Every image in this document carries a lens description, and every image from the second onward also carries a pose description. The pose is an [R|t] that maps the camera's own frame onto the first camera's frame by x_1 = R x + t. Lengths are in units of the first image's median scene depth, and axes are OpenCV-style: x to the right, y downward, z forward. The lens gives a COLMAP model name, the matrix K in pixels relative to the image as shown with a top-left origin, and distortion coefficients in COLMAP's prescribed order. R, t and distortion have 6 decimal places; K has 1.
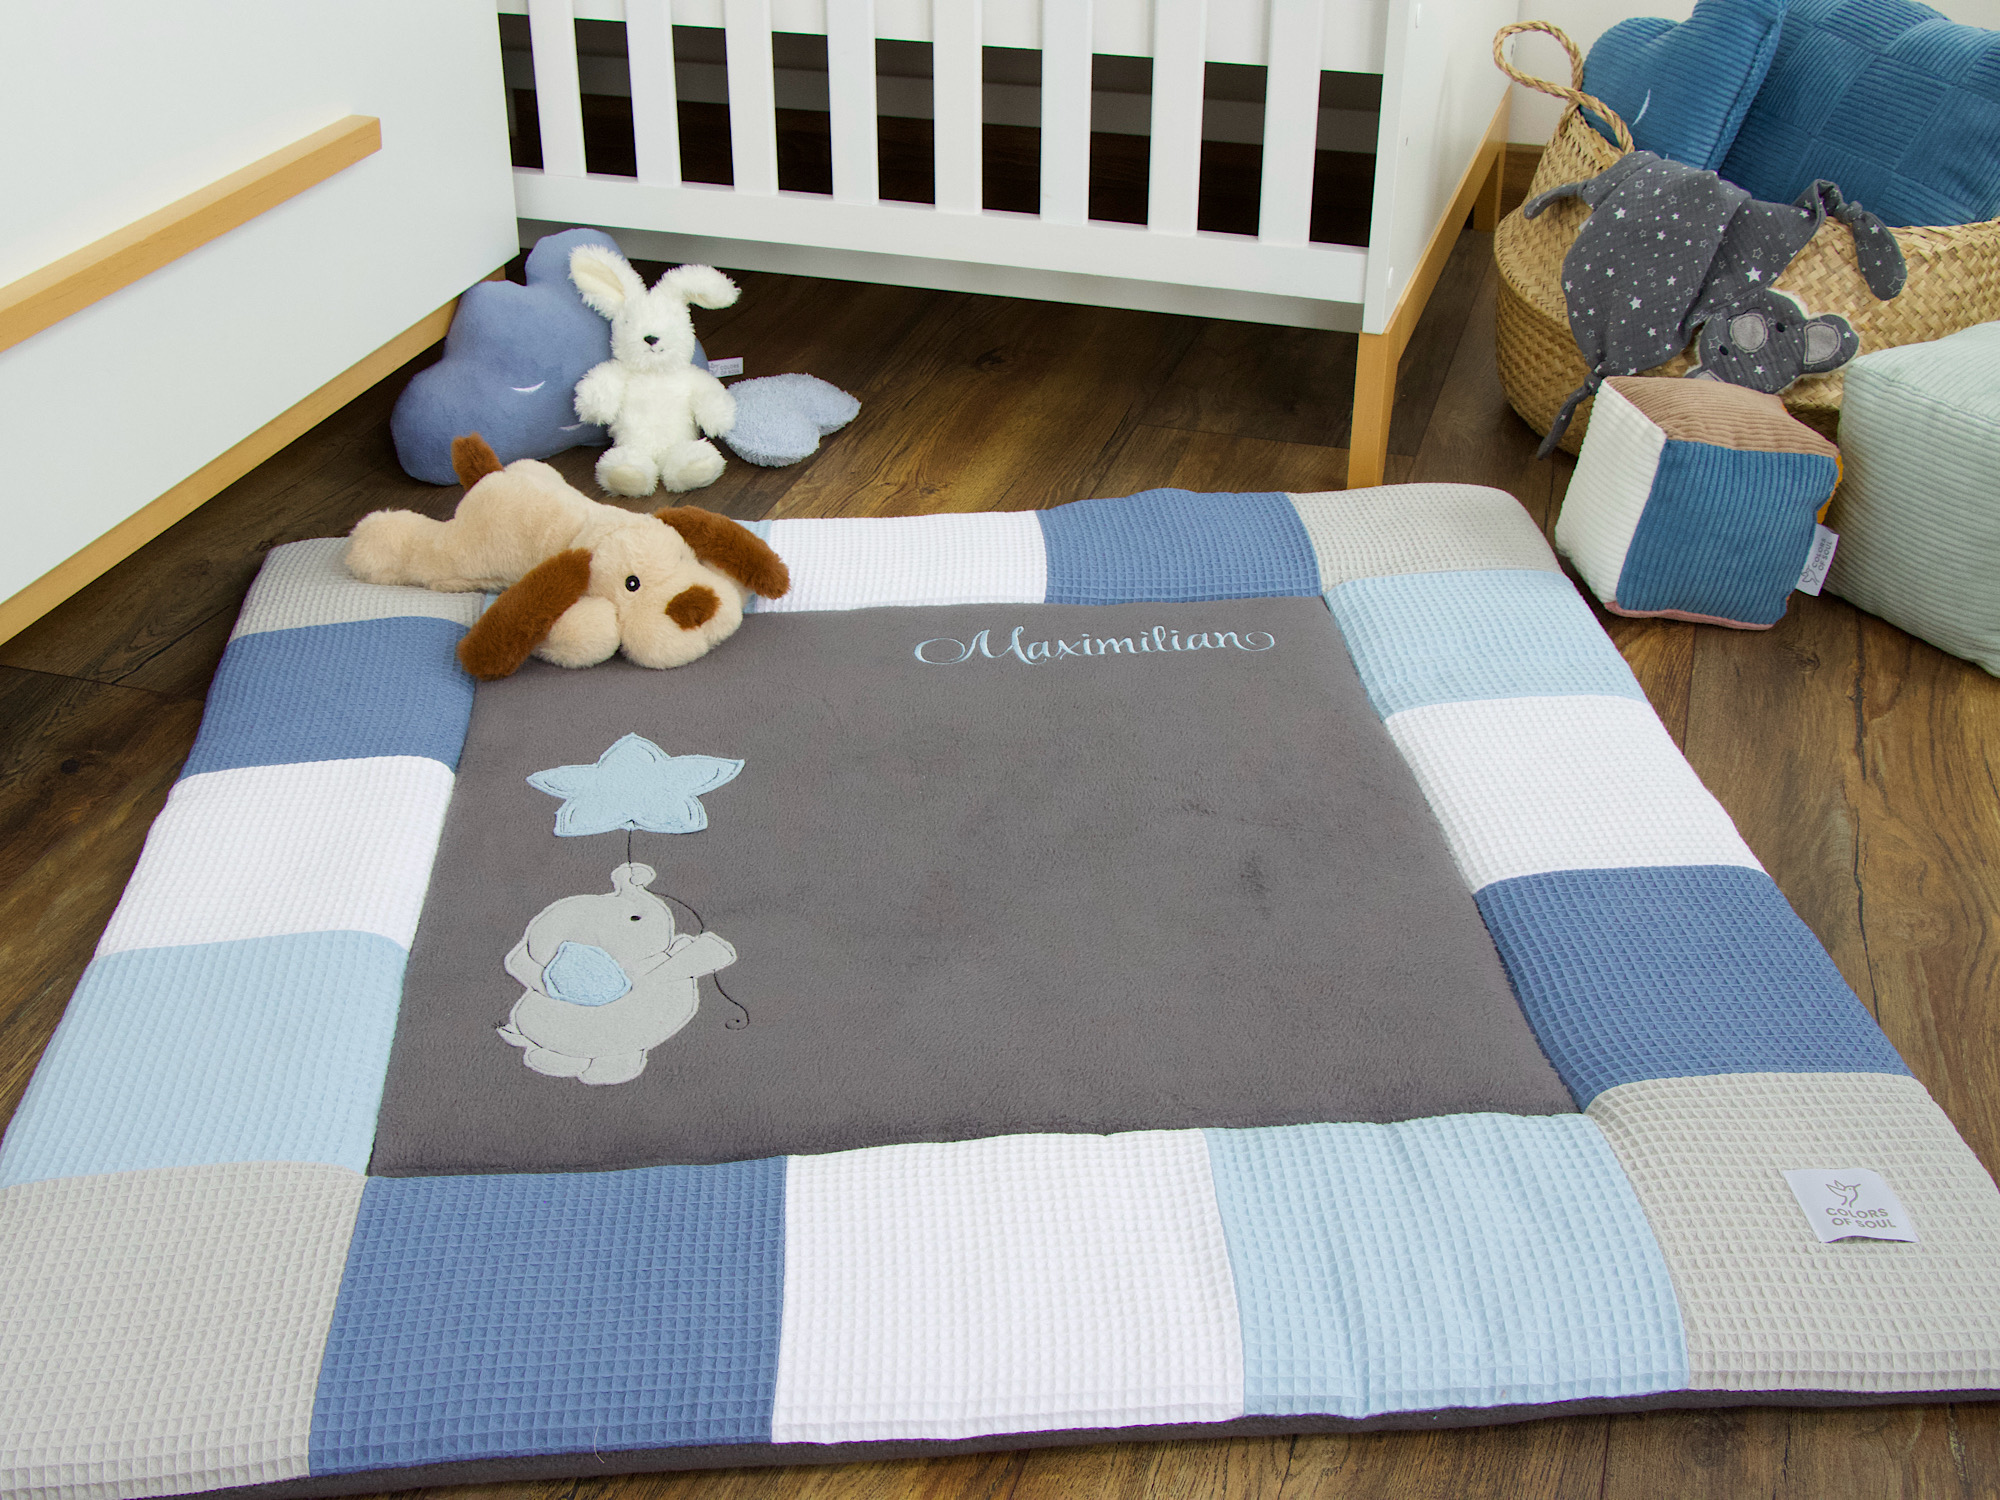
lens RADIAL K [[2285.1, 0, 932.0], [0, 2285.1, 762.7], [0, 0, 1]] dist [-0.049719, 0.000000]
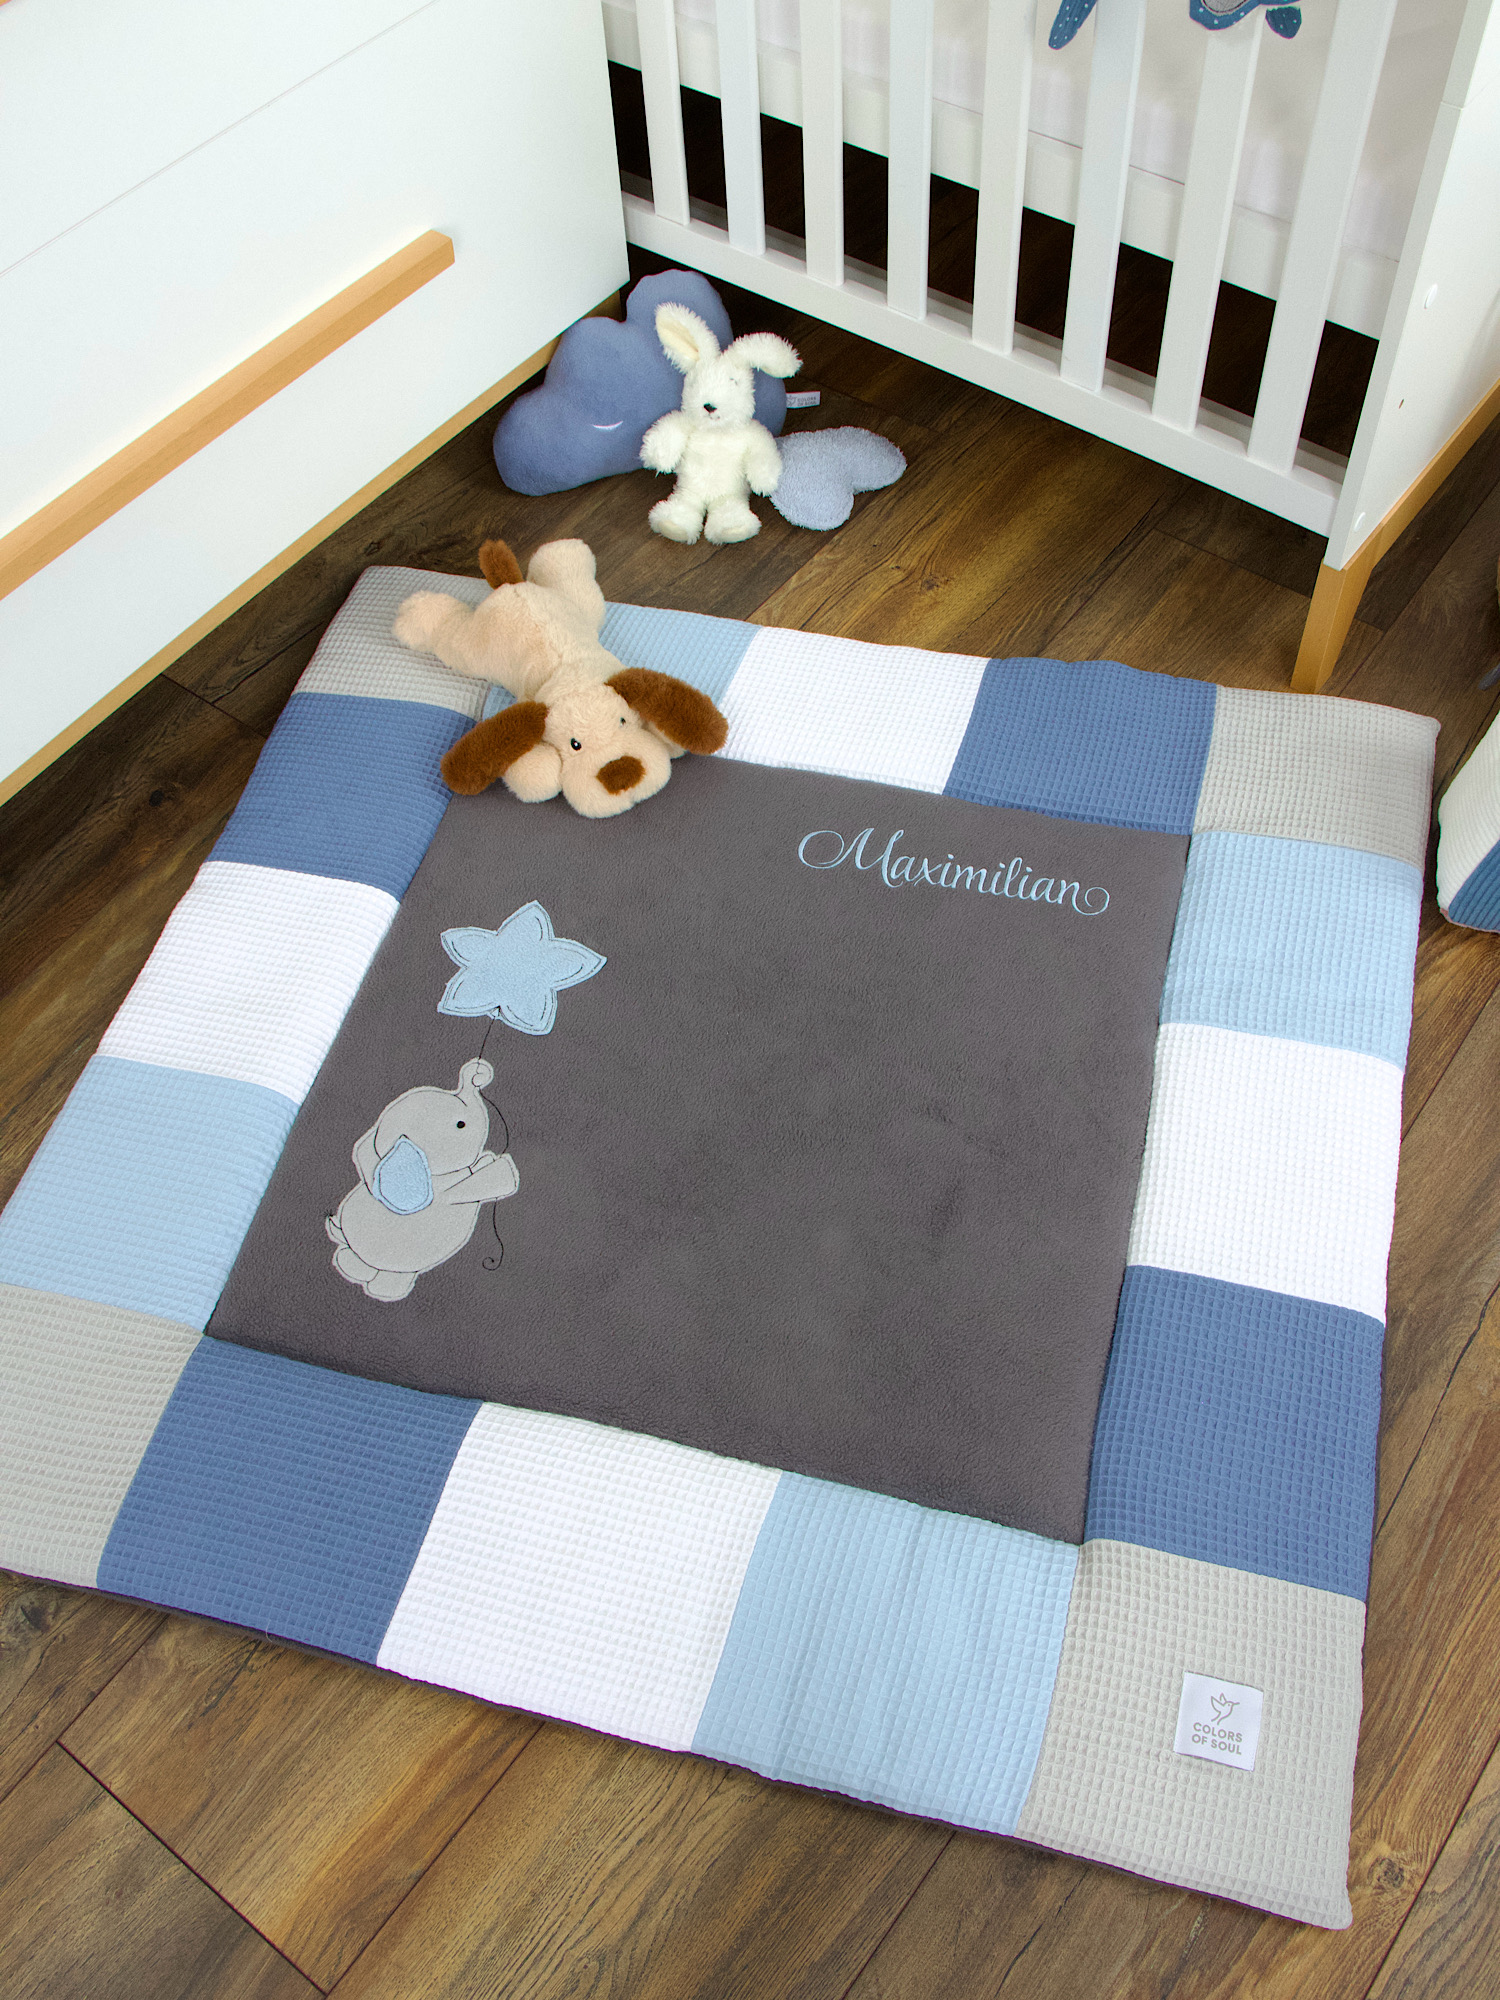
lens RADIAL K [[1818.4, 0, 757.4], [0, 1818.4, 1001.6], [0, 0, 1]] dist [-0.132090, 0.000000]
pose [[0.948511, 0.241350, -0.205128, 0.196662], [-0.132796, 0.890956, 0.434237, -0.408578], [0.287564, -0.384638, 0.877132, 0.162879]]
